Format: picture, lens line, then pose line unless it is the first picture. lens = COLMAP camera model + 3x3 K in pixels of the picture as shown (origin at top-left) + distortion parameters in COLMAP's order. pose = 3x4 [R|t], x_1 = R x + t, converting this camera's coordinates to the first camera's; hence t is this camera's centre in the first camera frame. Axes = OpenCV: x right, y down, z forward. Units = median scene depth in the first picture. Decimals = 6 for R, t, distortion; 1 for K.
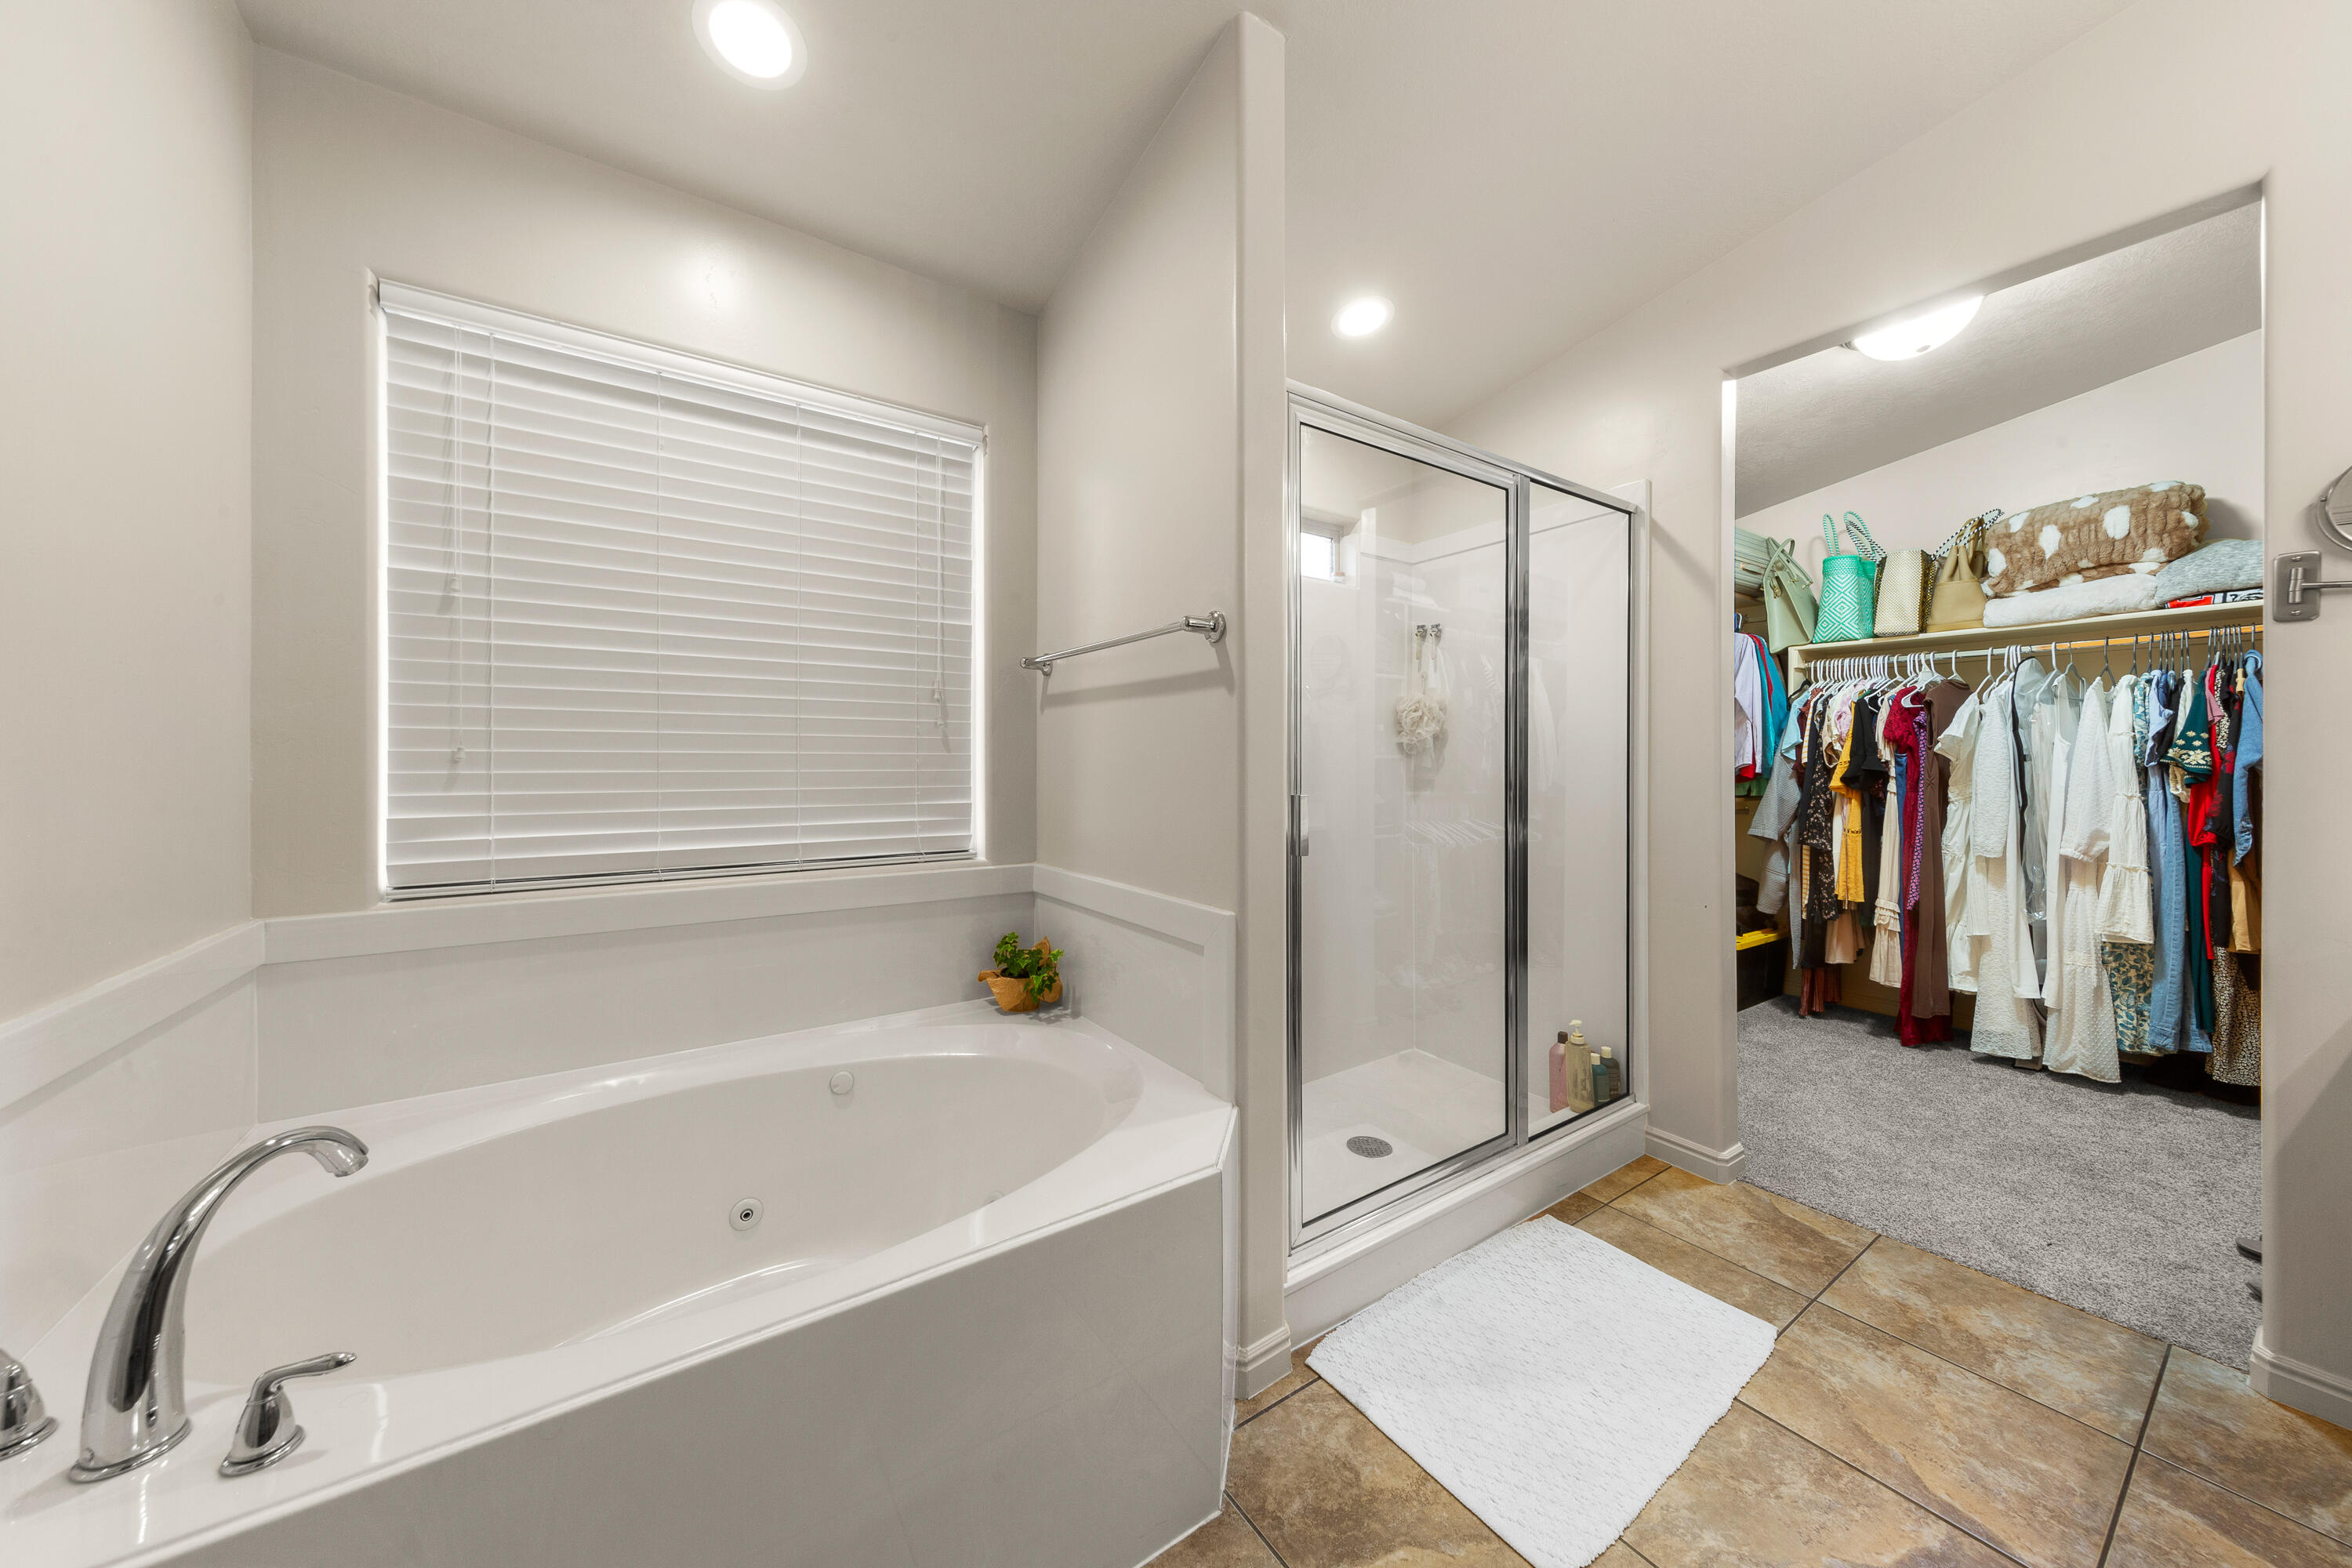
lens RADIAL K [[800.0, 0, 1176.0], [0, 800.0, 765.9], [0, 0, 1]] dist [0.001681, 0.000283]
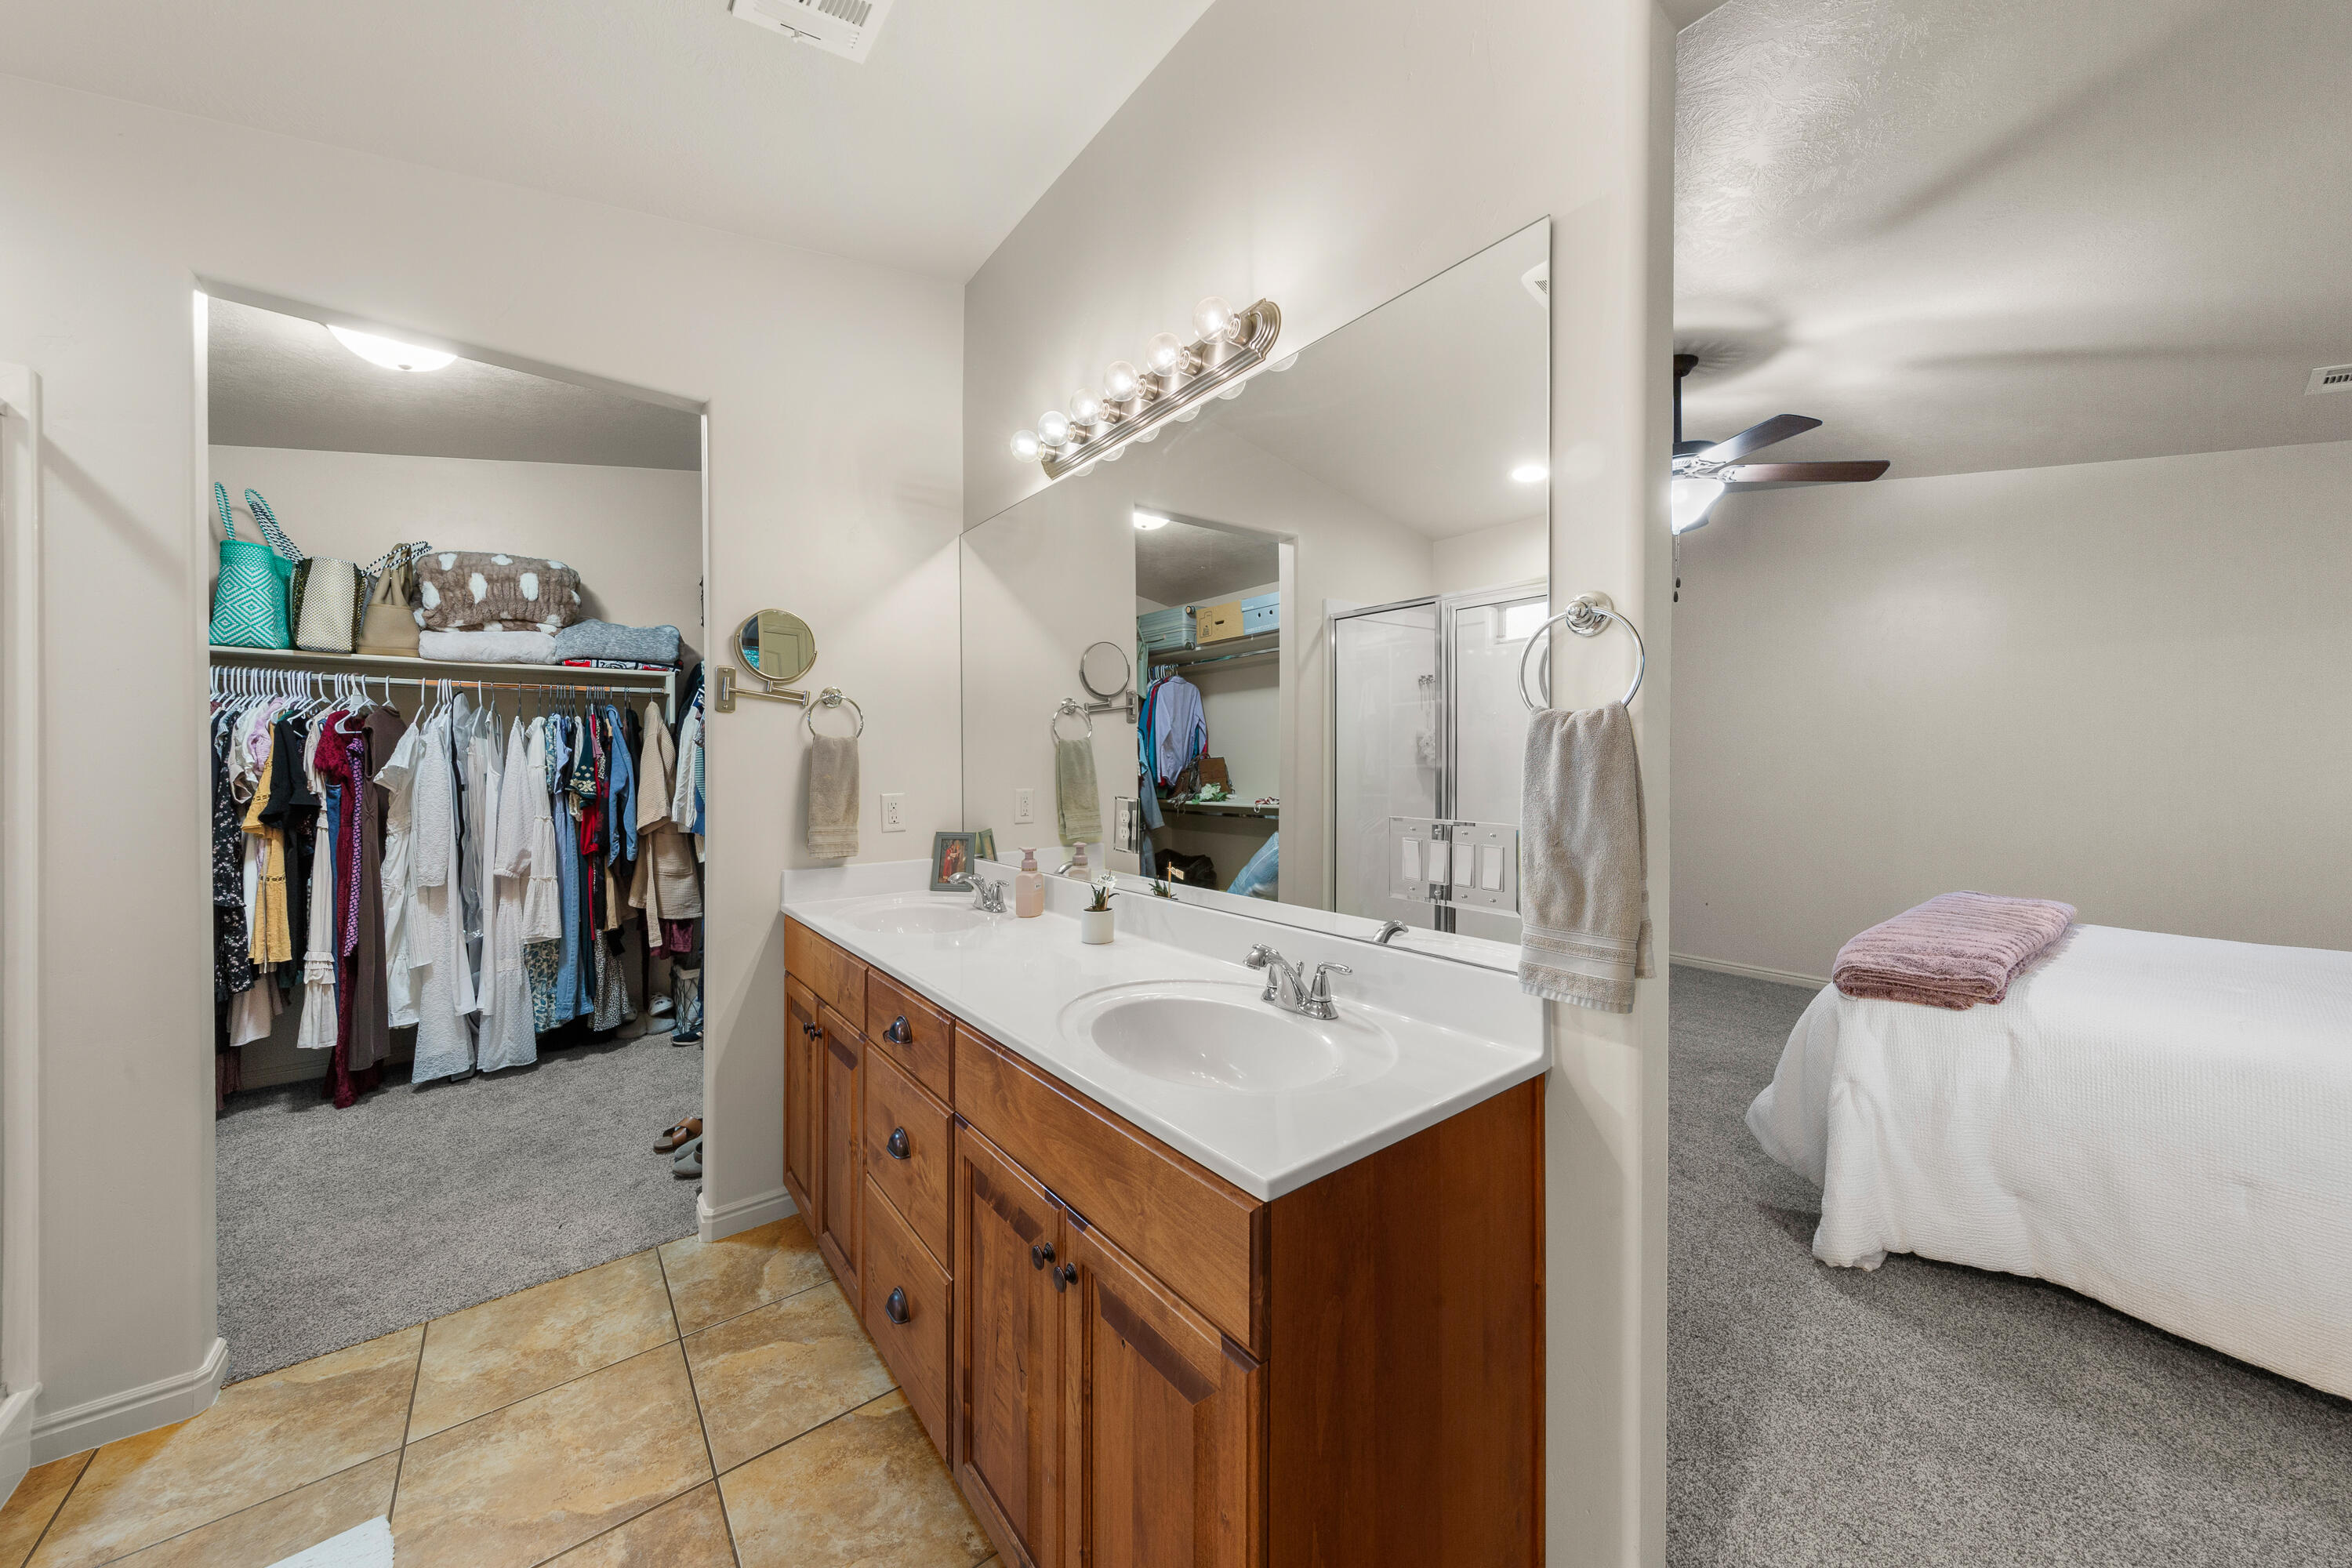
lens RADIAL K [[800.0, 0, 1189.6], [0, 800.0, 767.0], [0, 0, 1]] dist [0.001681, 0.000283]
pose [[-0.090970, -0.007850, 0.995823, -0.088904], [0.001922, 0.999966, 0.008058, -0.047003], [-0.995852, 0.002647, -0.090952, 0.146654]]
